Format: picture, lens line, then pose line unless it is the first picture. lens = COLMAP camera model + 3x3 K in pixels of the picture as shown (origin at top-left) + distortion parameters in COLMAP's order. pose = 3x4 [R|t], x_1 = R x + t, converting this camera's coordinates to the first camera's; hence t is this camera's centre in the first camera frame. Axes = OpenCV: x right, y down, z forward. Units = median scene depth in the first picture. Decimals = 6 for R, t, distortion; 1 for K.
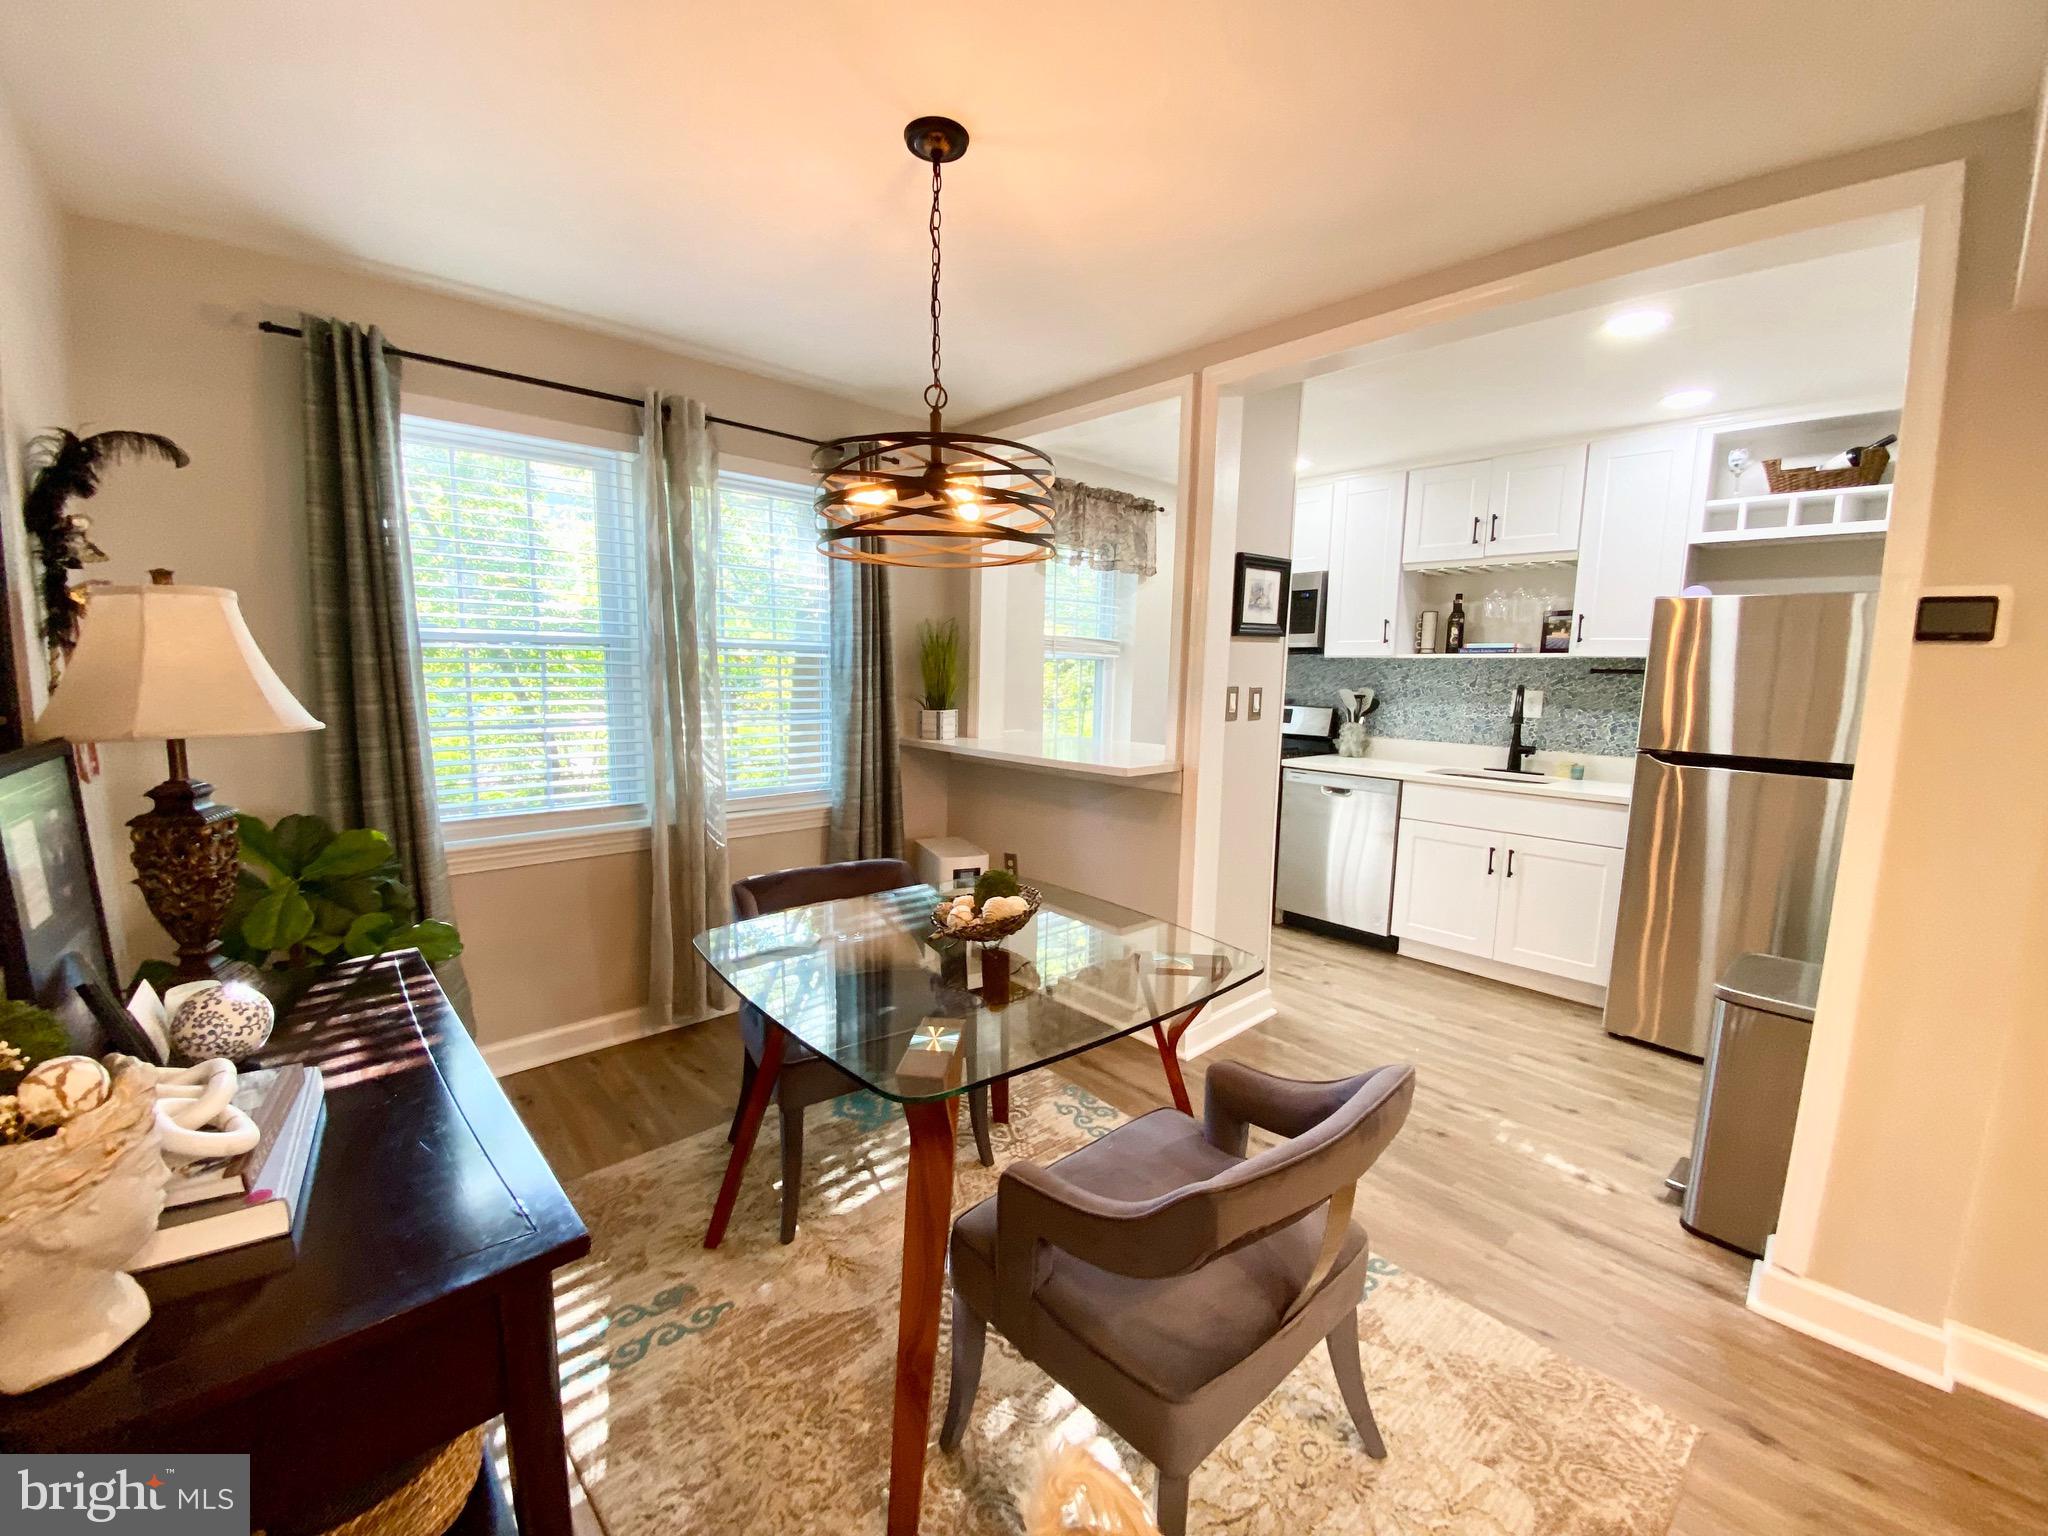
lens RADIAL K [[833.9, 0, 1024.0], [0, 833.9, 768.0], [0, 0, 1]] dist [-0.001469, -0.000405]
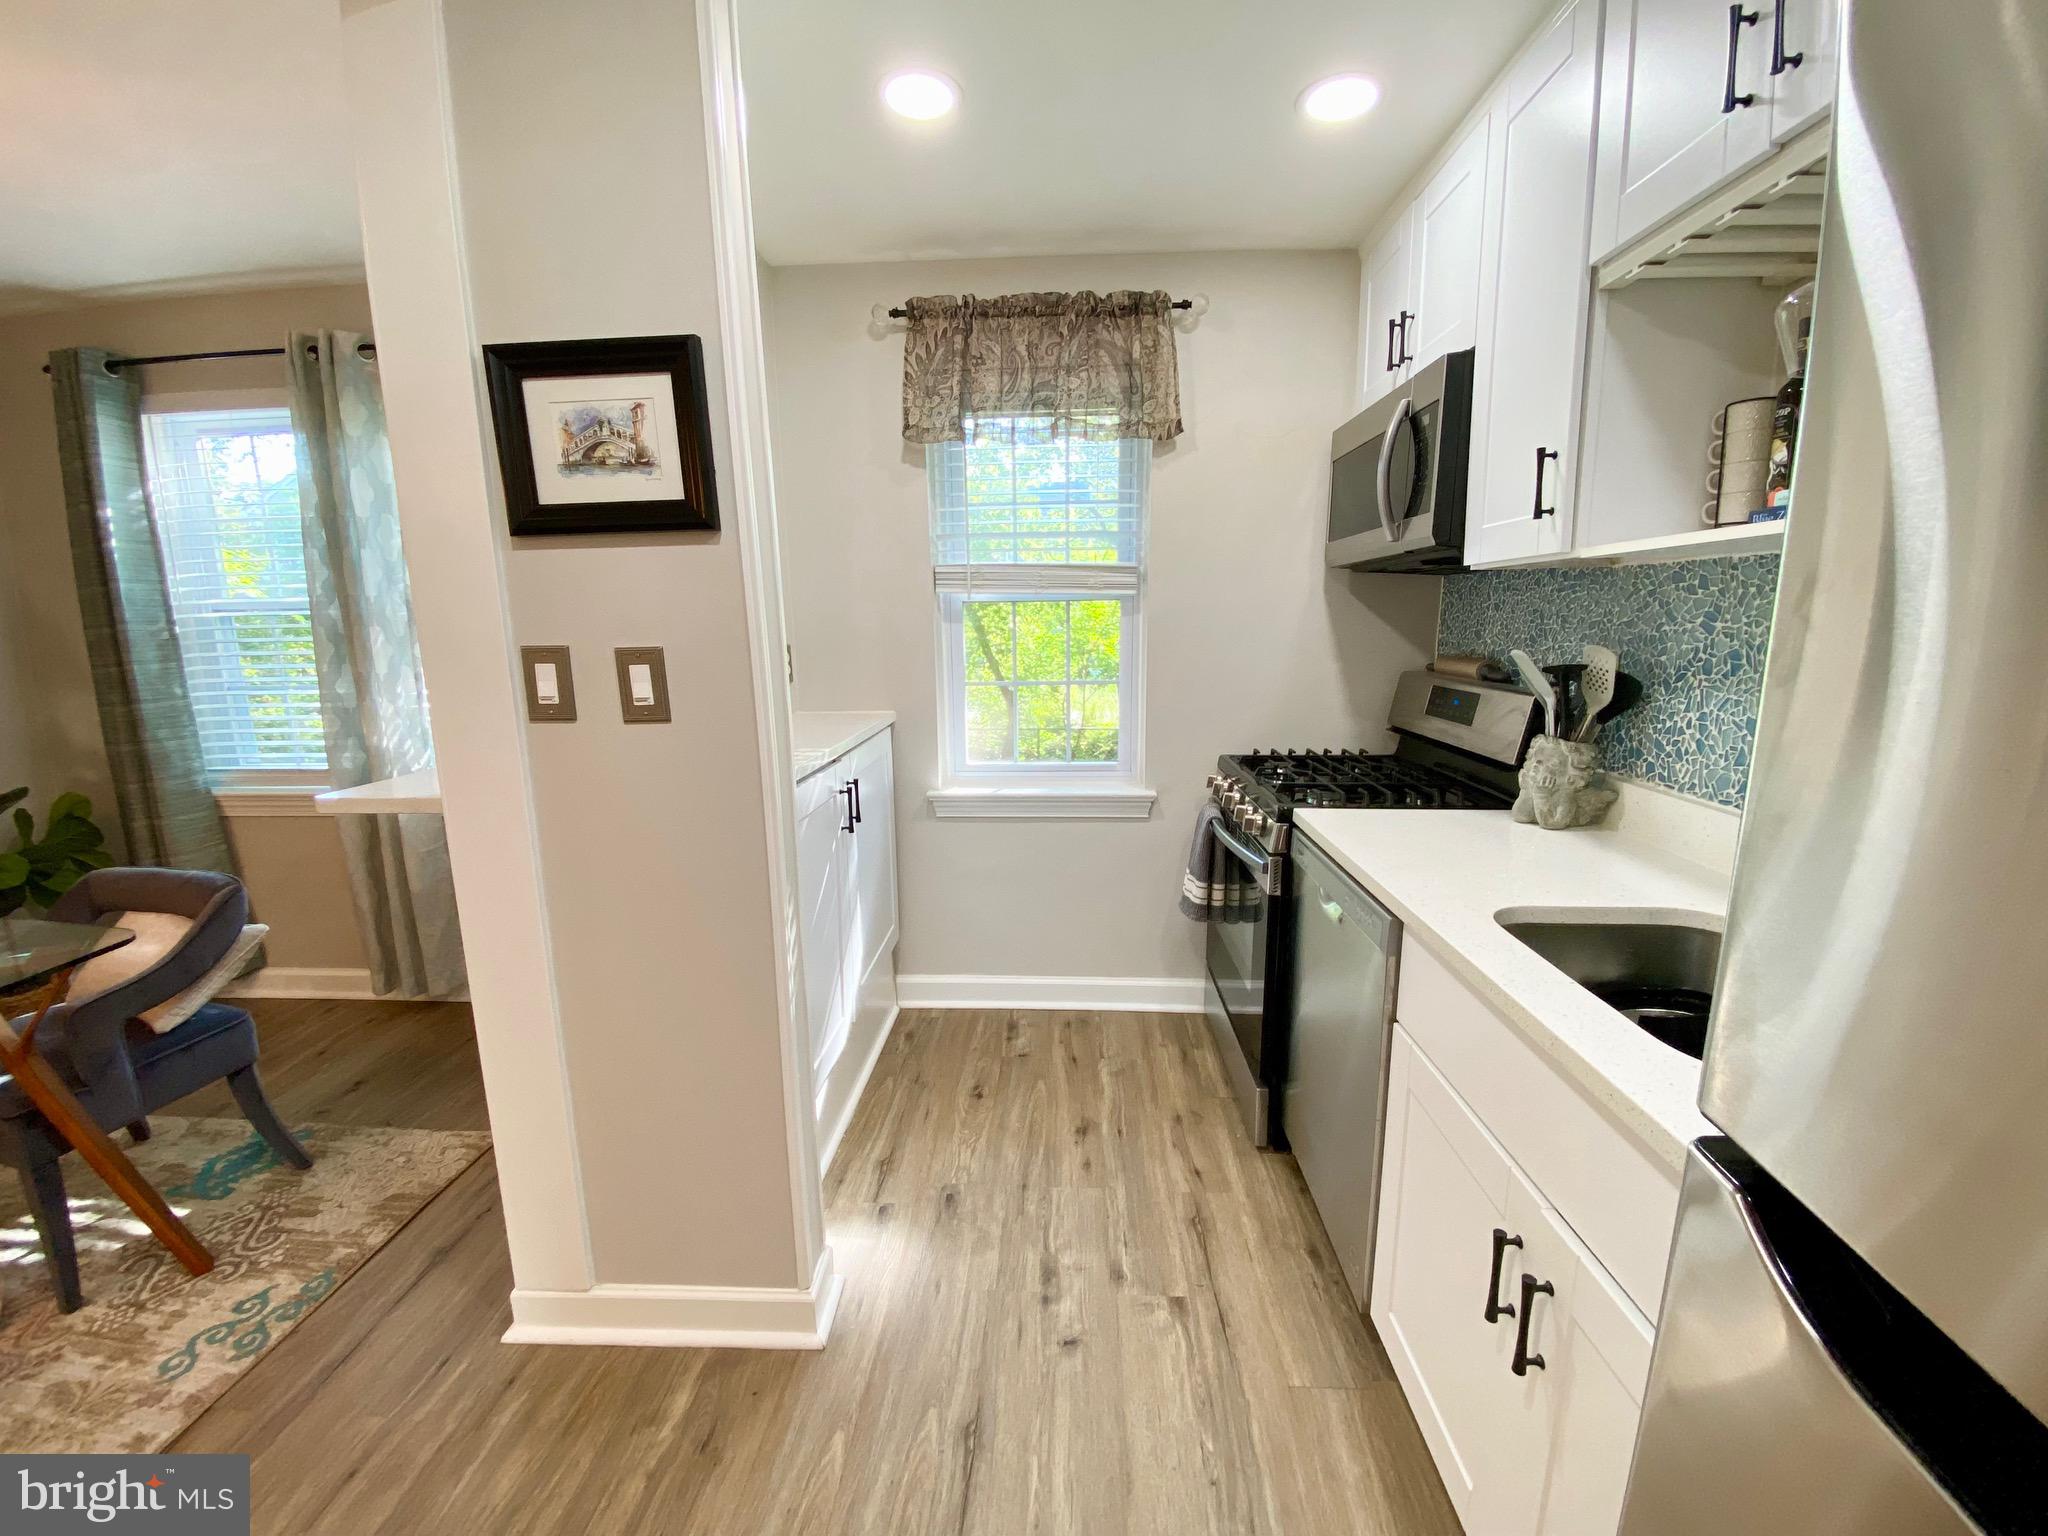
lens RADIAL K [[833.9, 0, 1024.0], [0, 833.9, 768.0], [0, 0, 1]] dist [-0.001469, -0.000405]
pose [[0.683628, 0.099631, -0.722998, 0.691724], [-0.062153, 0.994987, 0.078344, -0.074765], [0.727179, -0.008621, 0.686393, 0.774140]]
